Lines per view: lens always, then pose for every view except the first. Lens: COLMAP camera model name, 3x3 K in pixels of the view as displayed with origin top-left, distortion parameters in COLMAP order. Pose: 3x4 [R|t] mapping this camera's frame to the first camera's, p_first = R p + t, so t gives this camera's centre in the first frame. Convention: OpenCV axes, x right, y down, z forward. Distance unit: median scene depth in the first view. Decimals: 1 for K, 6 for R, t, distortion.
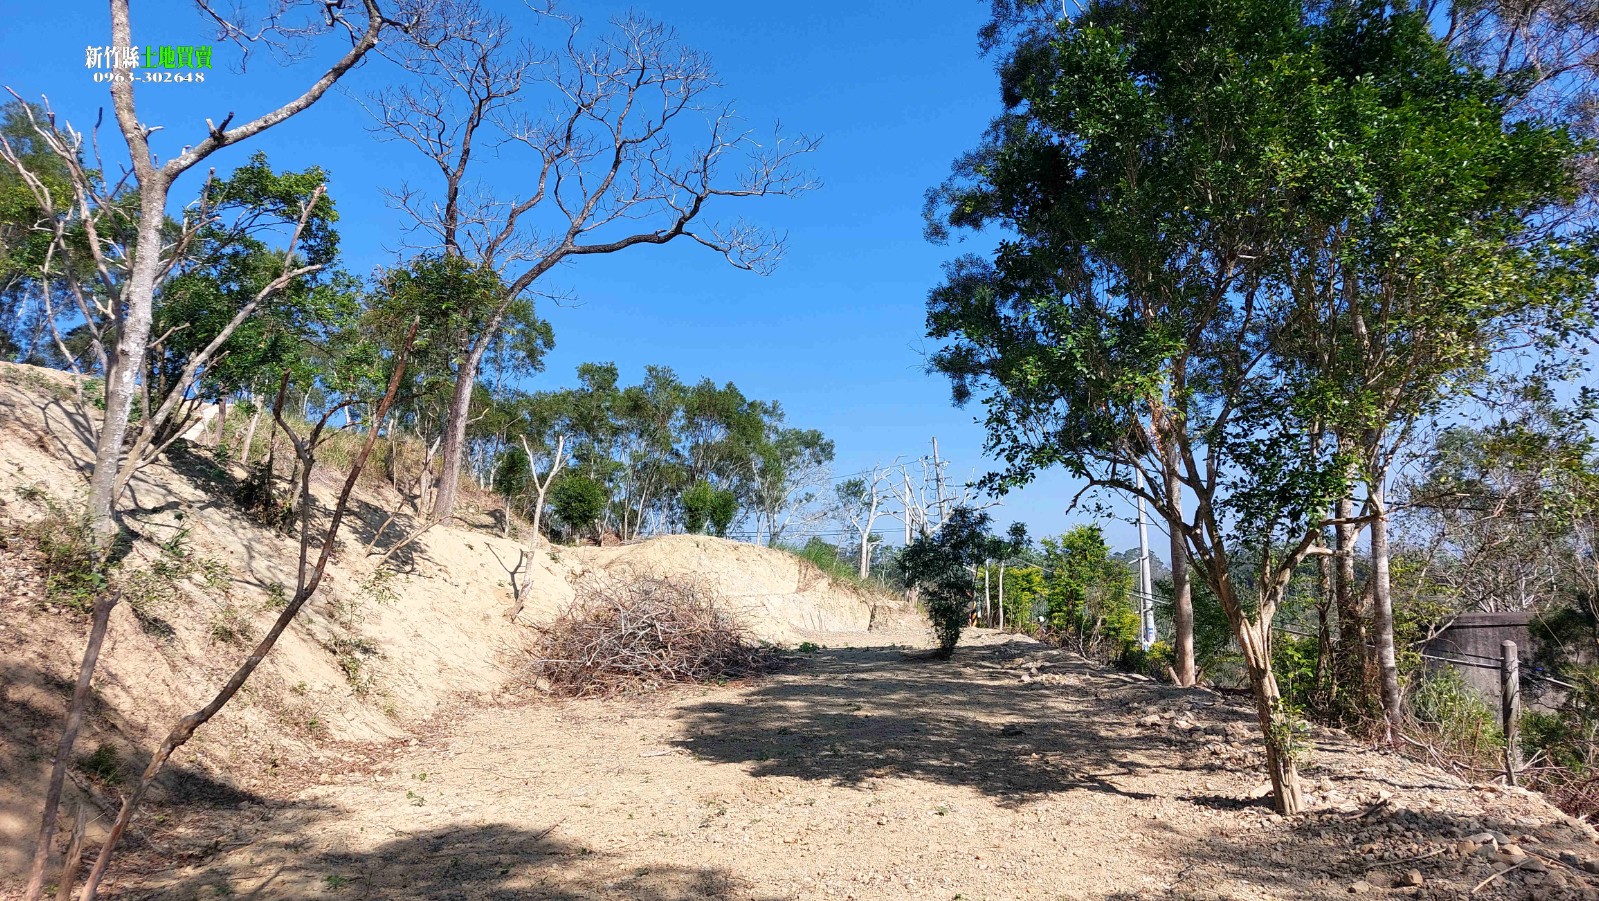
lens RADIAL K [[1147.2, 0, 793.4], [0, 1147.2, 451.2], [0, 0, 1]] dist [0.079258, -0.082663]
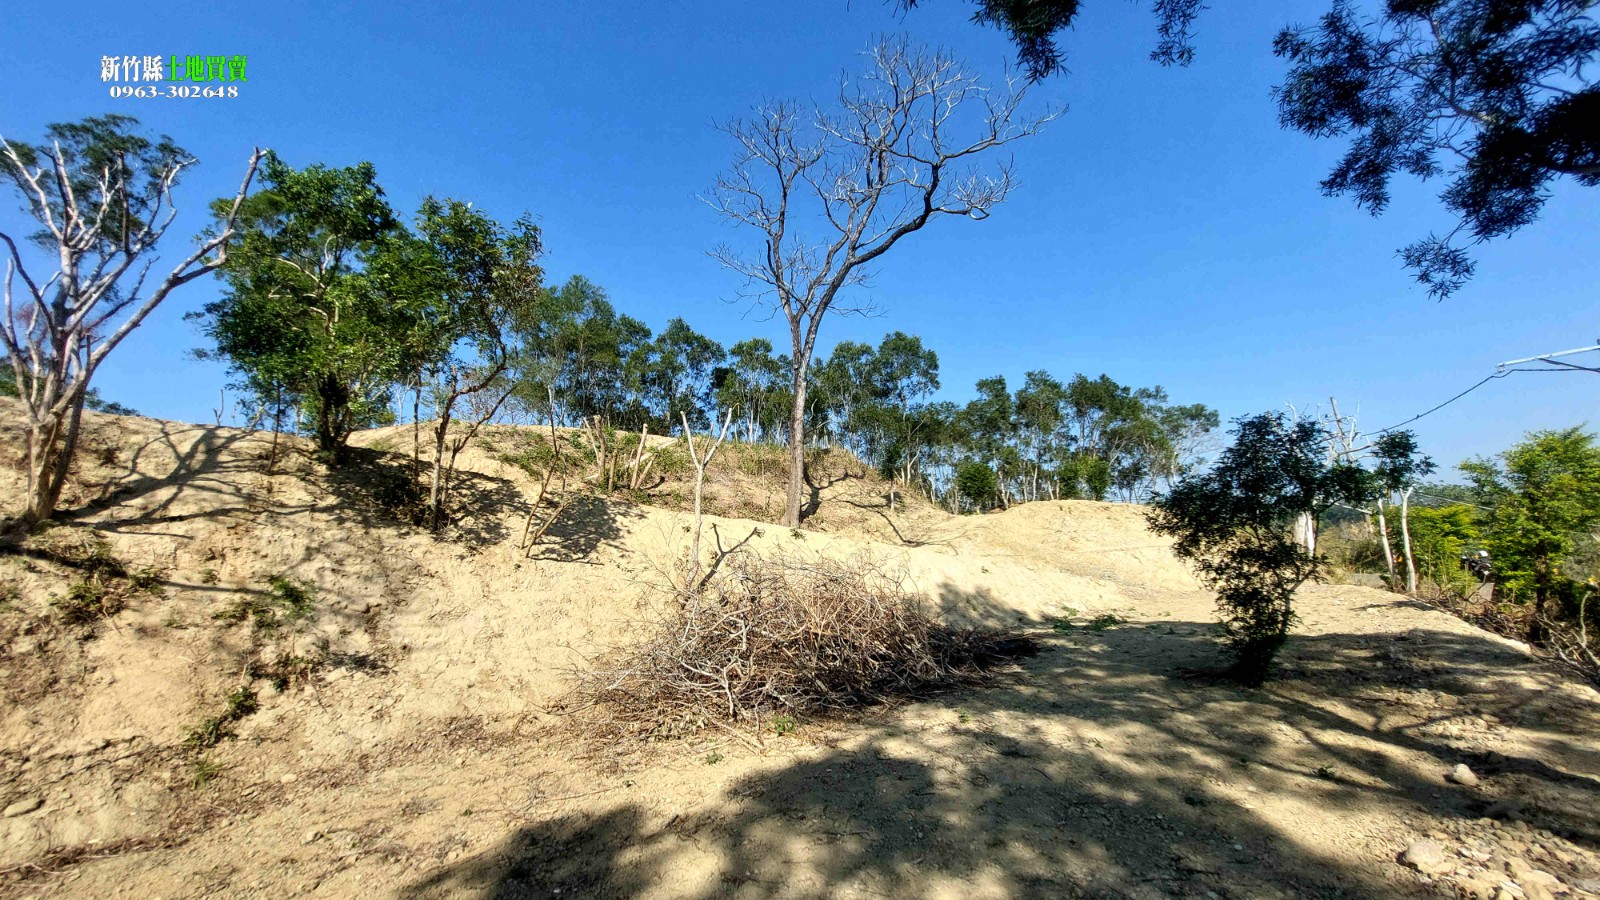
lens RADIAL K [[643.4, 0, 794.2], [0, 643.4, 459.1], [0, 0, 1]] dist [-0.016589, -0.000274]
pose [[0.814314, -0.118924, -0.568110, 0.066321], [0.114122, 0.992484, -0.044181, 0.027707], [0.569095, -0.028857, 0.821766, 0.293717]]
